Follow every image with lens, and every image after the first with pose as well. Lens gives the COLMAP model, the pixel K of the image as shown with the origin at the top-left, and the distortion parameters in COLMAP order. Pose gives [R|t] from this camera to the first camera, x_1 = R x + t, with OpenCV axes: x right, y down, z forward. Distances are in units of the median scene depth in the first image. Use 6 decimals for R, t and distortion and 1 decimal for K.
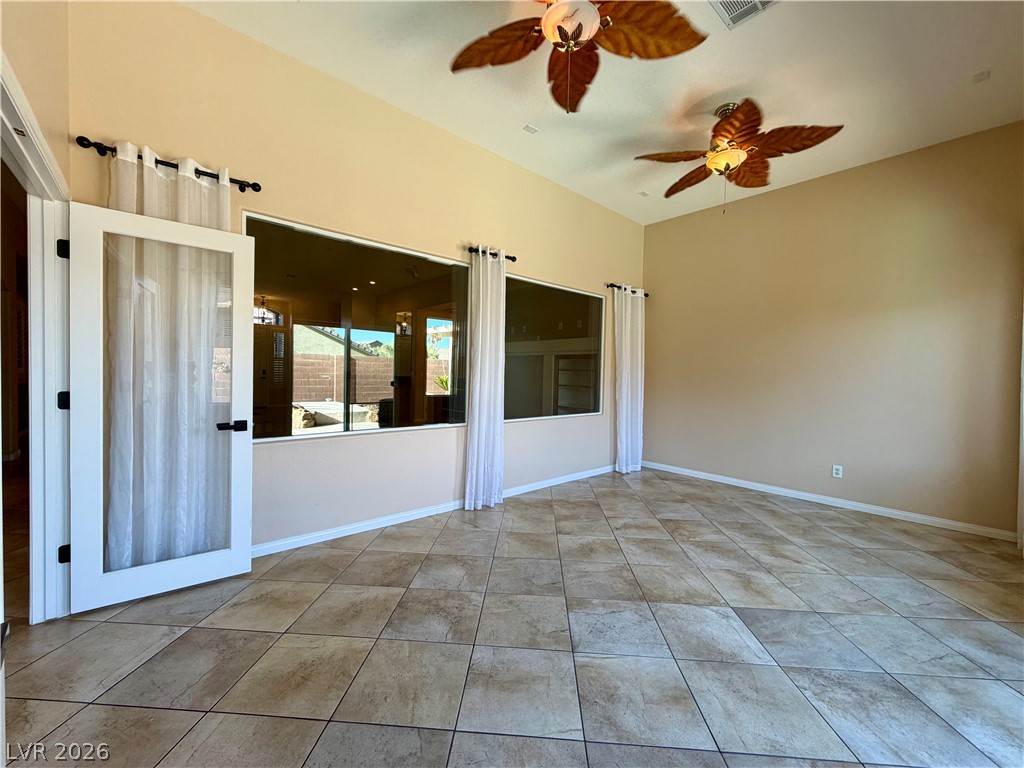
lens RADIAL K [[403.8, 0, 512.0], [0, 403.8, 384.0], [0, 0, 1]] dist [-0.000298, -0.000068]
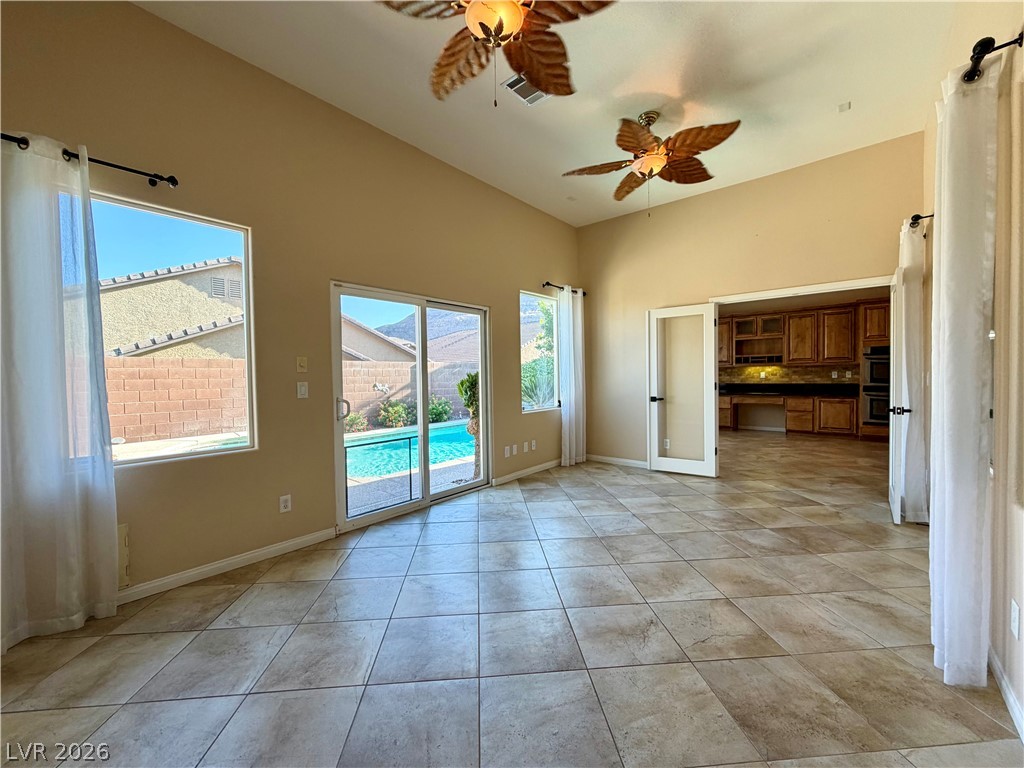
lens RADIAL K [[403.8, 0, 512.0], [0, 403.8, 384.0], [0, 0, 1]] dist [-0.000298, -0.000068]
pose [[-0.990028, -0.004488, -0.140798, 0.693929], [-0.011390, 0.998770, 0.048258, -0.032112], [0.140408, 0.049381, -0.988862, 1.938222]]
